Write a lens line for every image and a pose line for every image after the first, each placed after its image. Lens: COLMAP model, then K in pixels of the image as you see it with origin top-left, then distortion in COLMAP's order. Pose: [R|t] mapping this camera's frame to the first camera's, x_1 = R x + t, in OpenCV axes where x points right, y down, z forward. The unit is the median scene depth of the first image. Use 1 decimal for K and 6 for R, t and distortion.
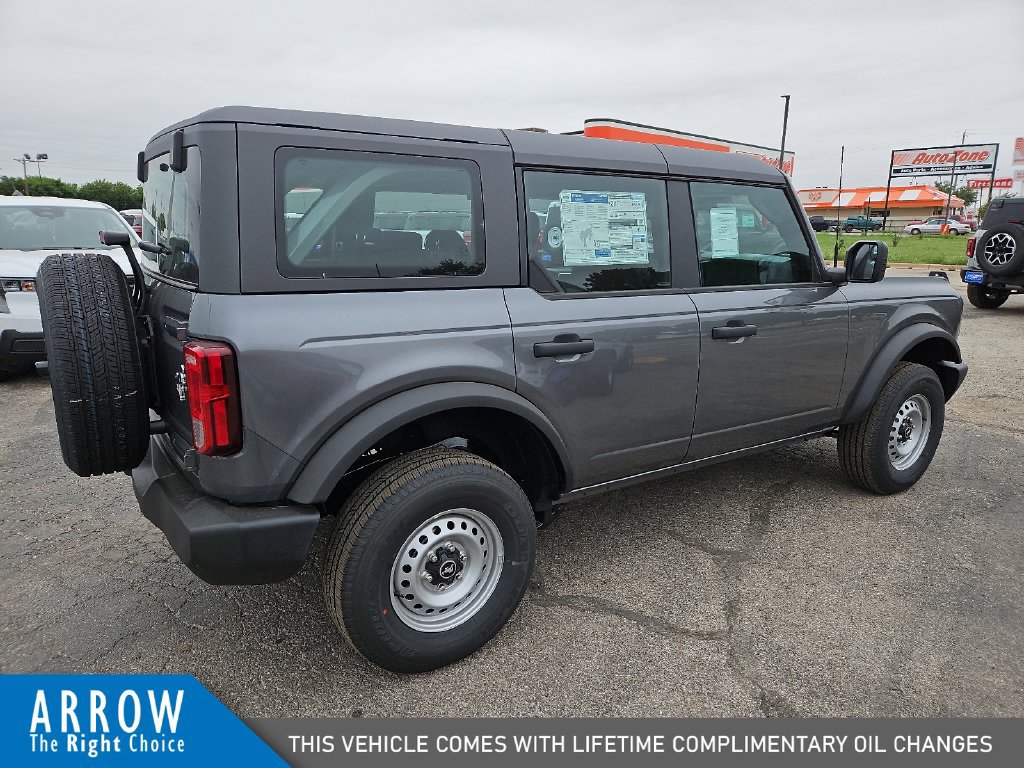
lens RADIAL K [[692.6, 0, 507.3], [0, 692.6, 388.3], [0, 0, 1]] dist [0.084003, -0.079935]
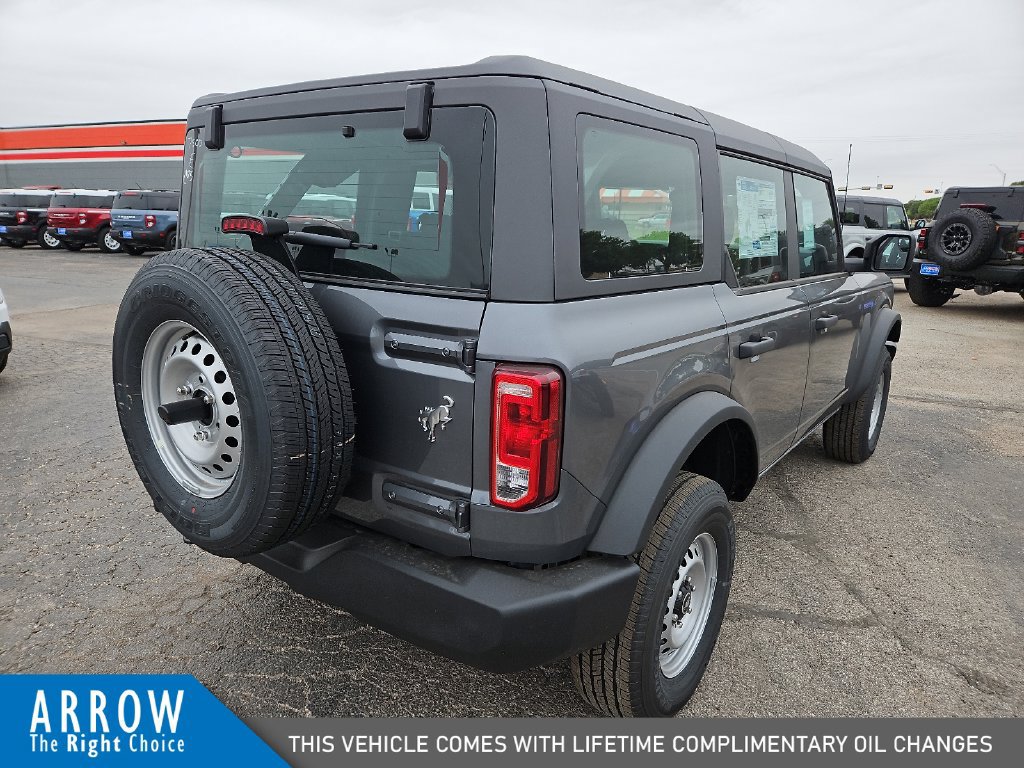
lens RADIAL K [[692.6, 0, 507.3], [0, 692.6, 388.3], [0, 0, 1]] dist [0.084003, -0.079935]
pose [[0.937431, -0.066999, 0.341663, -0.545483], [0.060834, 0.997734, 0.028739, -0.049018], [-0.342815, -0.006156, 0.939383, 0.227790]]
